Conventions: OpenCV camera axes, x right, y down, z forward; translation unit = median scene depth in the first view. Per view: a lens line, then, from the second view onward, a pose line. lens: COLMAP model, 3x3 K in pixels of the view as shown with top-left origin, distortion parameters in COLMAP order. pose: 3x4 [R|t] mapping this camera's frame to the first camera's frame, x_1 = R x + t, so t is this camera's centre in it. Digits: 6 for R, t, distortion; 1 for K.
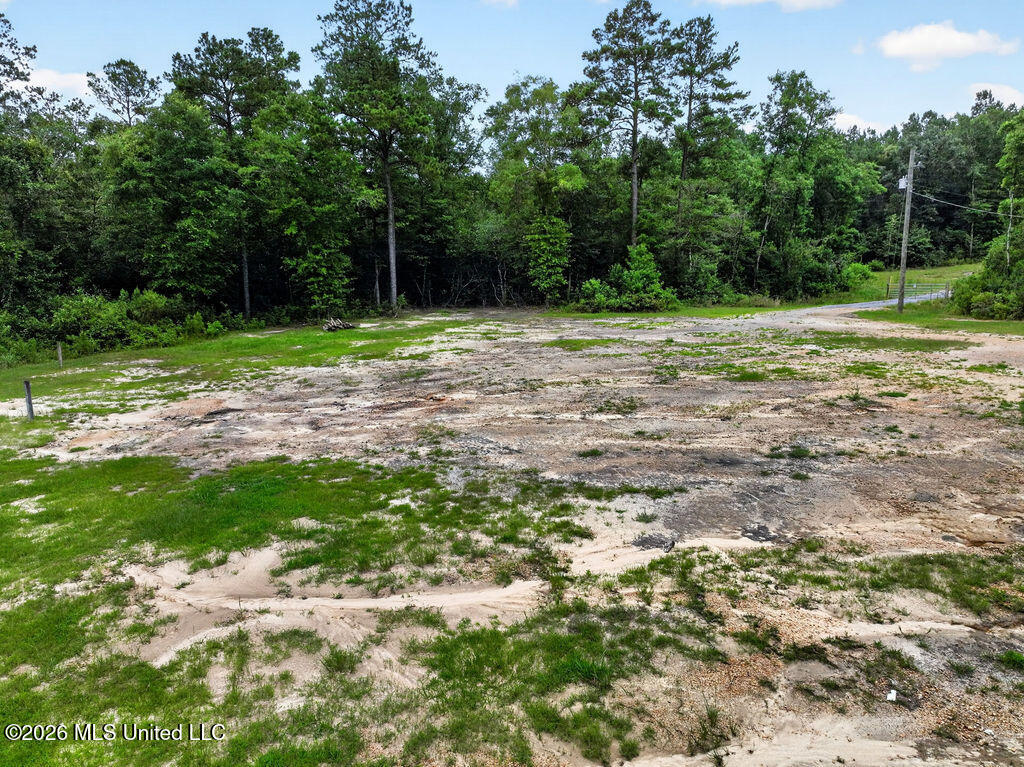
lens RADIAL K [[720.6, 0, 517.0], [0, 720.6, 383.6], [0, 0, 1]] dist [-0.005203, 0.019503]
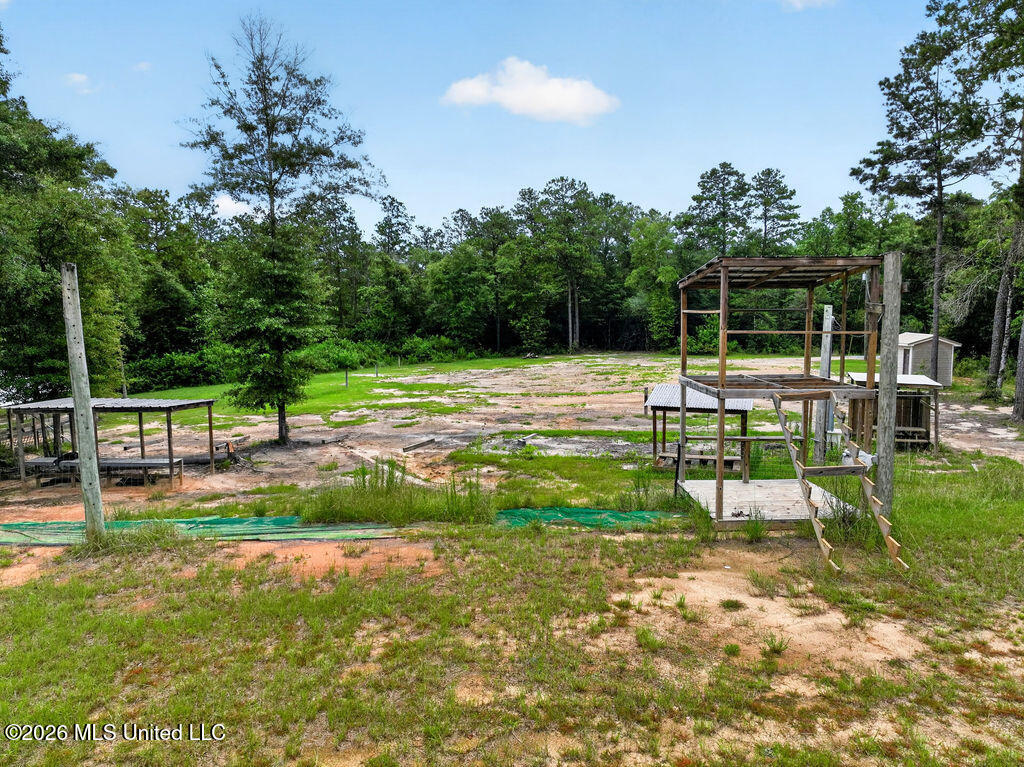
lens RADIAL K [[720.6, 0, 517.0], [0, 720.6, 381.4], [0, 0, 1]] dist [-0.005203, 0.019503]
pose [[0.884222, 0.050268, -0.464355, 0.601707], [-0.084611, 0.994982, -0.053406, 0.087337], [0.459340, 0.086512, 0.884038, -0.672352]]
